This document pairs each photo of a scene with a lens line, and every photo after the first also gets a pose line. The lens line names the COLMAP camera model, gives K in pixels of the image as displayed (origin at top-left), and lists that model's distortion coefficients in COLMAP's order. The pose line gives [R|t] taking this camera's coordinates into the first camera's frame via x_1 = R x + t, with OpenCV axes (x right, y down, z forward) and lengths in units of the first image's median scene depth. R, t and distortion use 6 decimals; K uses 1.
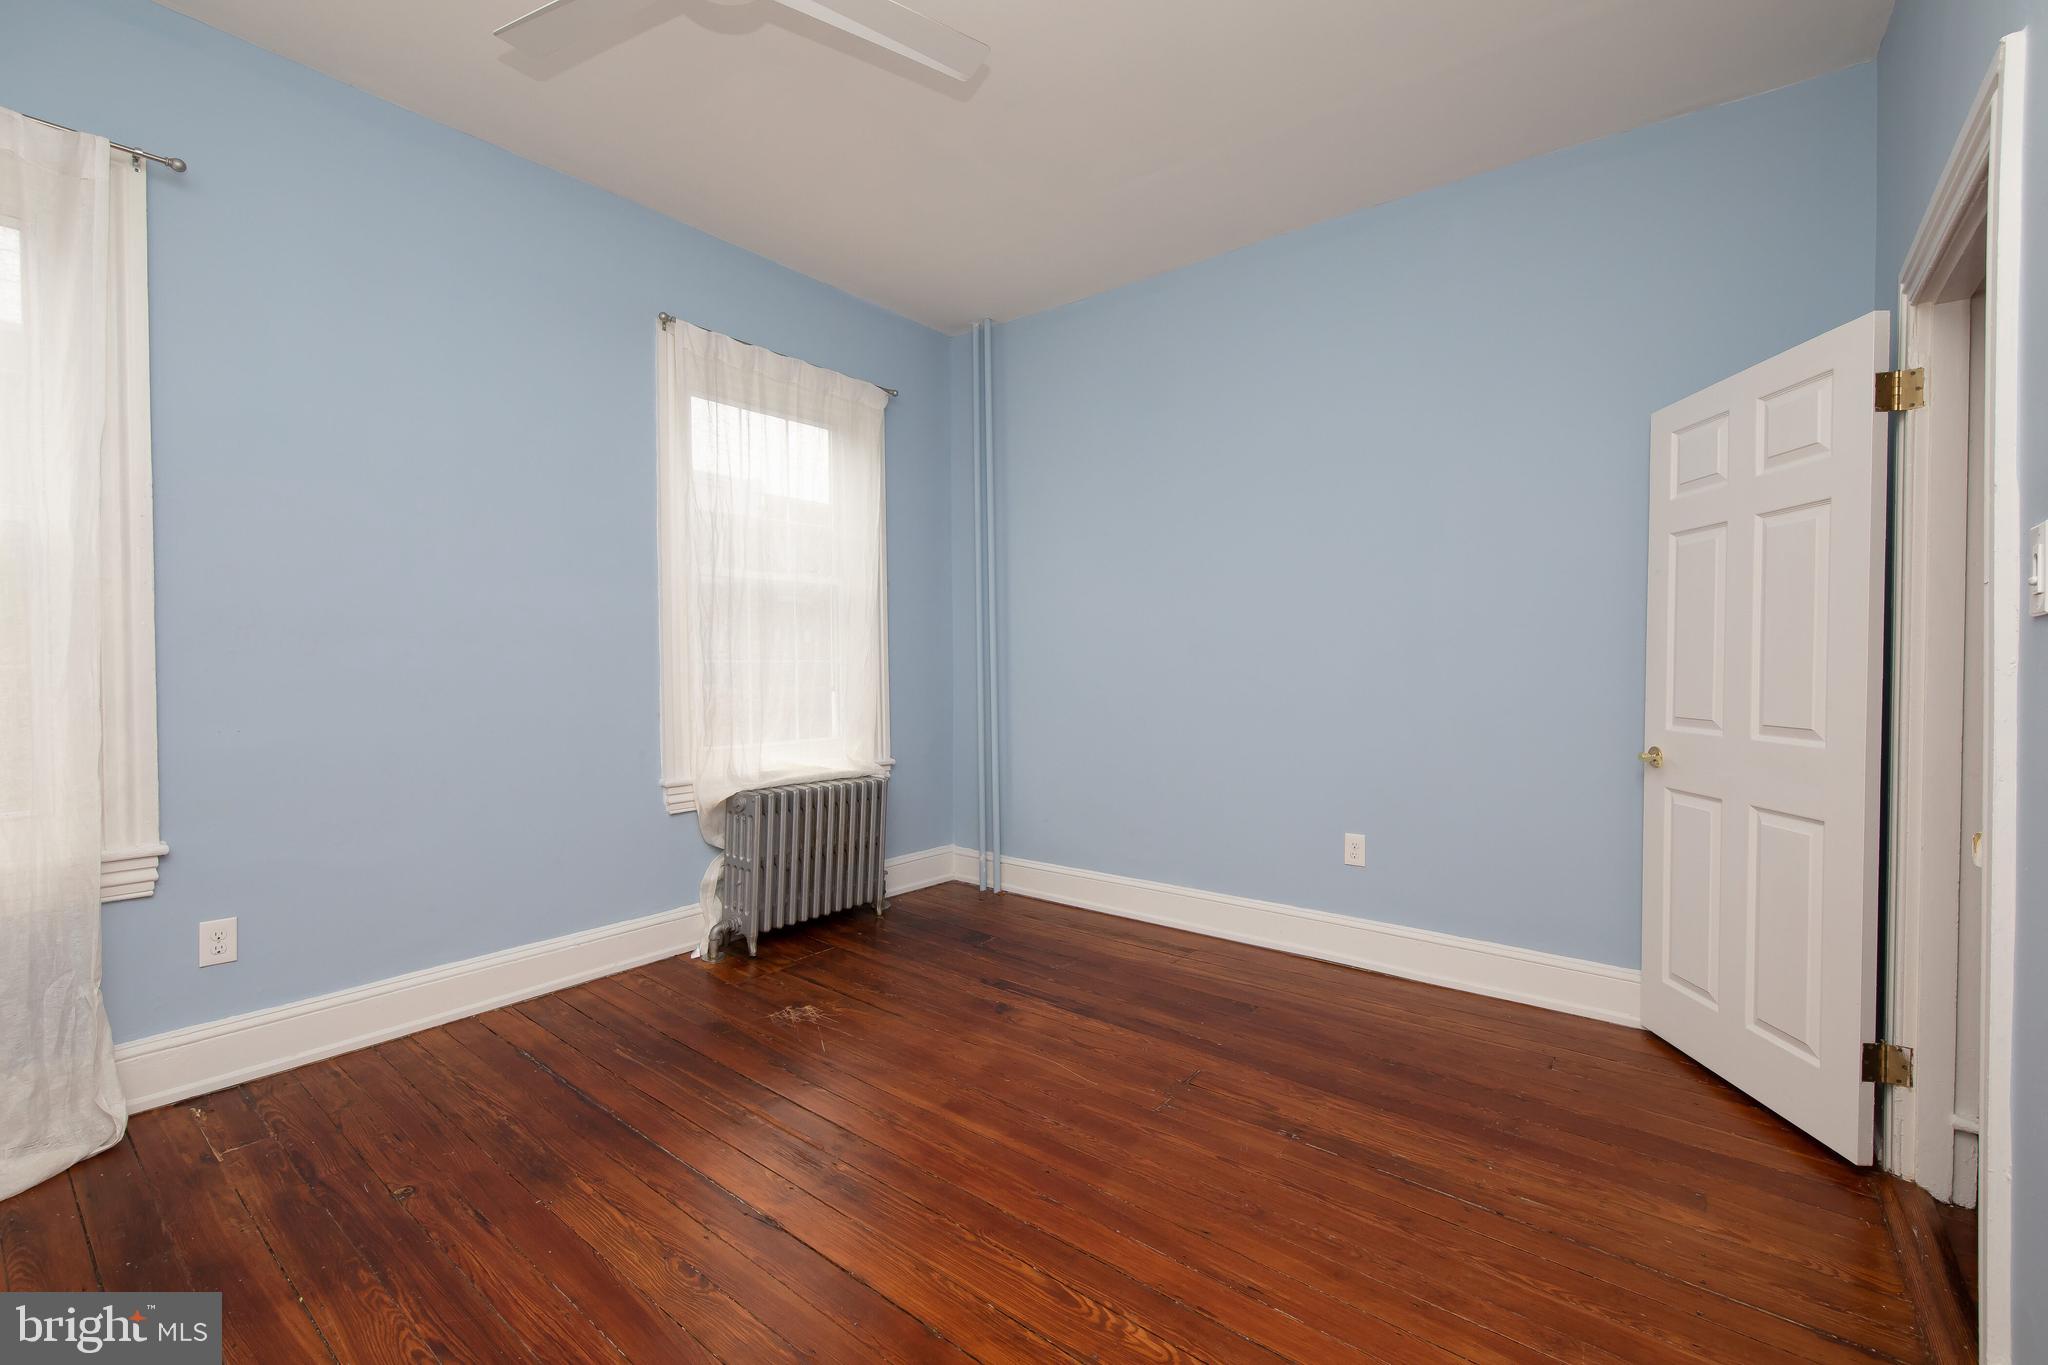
lens RADIAL K [[893.3, 0, 1026.3], [0, 893.3, 678.6], [0, 0, 1]] dist [0.009490, -0.000456]
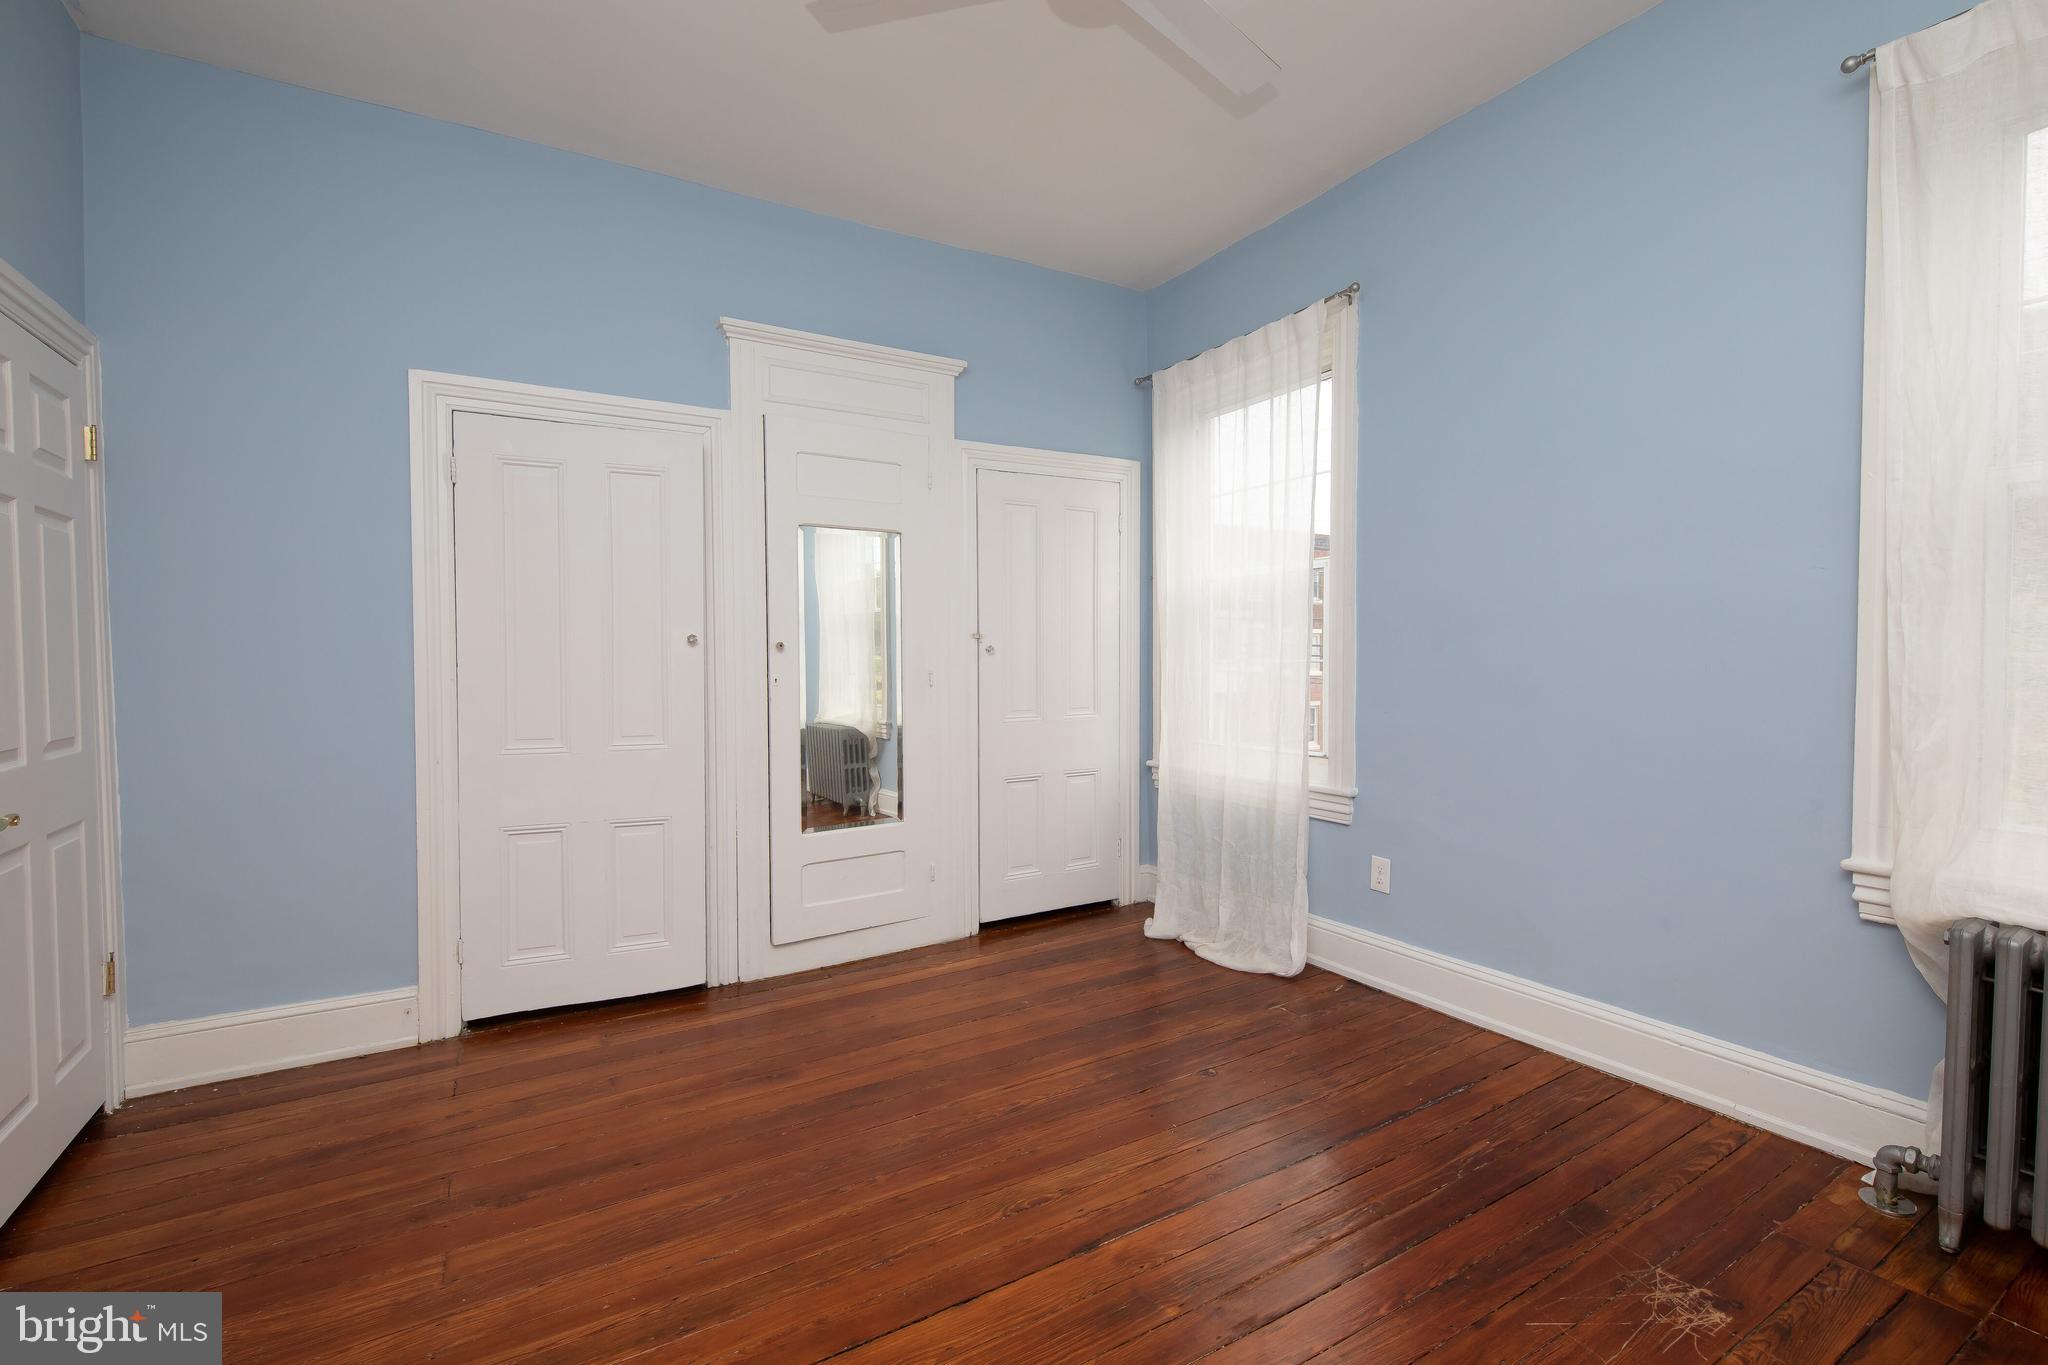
lens RADIAL K [[893.3, 0, 1026.3], [0, 893.3, 678.6], [0, 0, 1]] dist [0.009490, -0.000456]
pose [[-0.352107, 0.029490, -0.935495, 0.449667], [-0.011385, 0.999295, 0.035786, -0.026500], [0.935890, 0.023251, -0.351523, 0.925997]]
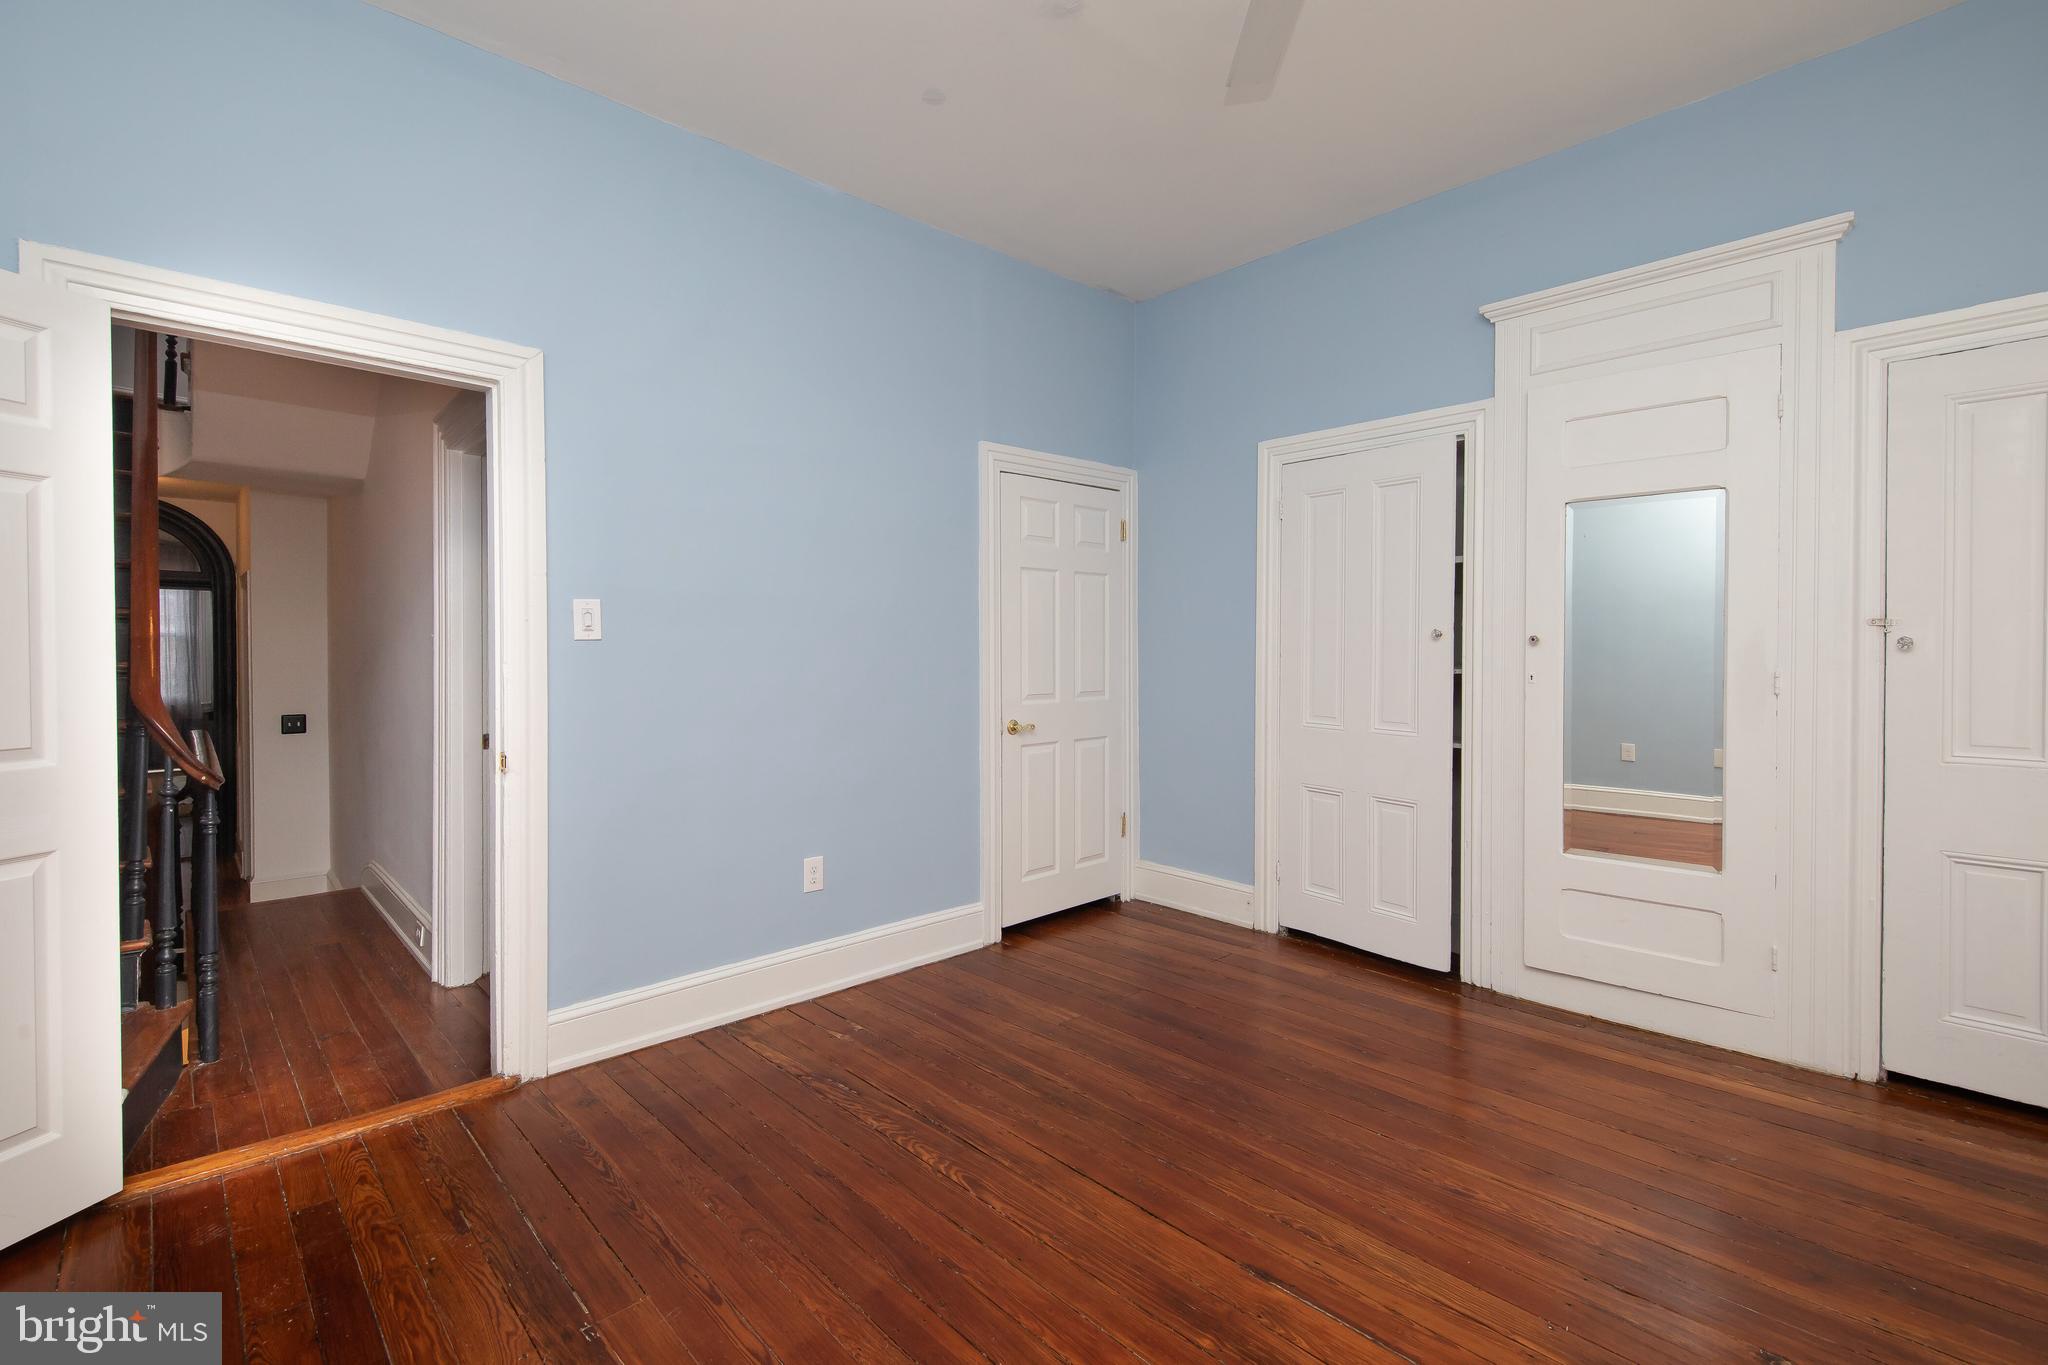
lens RADIAL K [[922.6, 0, 1028.7], [0, 922.6, 655.3], [0, 0, 1]] dist [-0.000053, -0.000343]
pose [[-0.990712, 0.001256, 0.135974, -0.132278], [0.005235, 0.999568, 0.028906, -0.041085], [-0.135879, 0.029349, -0.990291, 1.428702]]
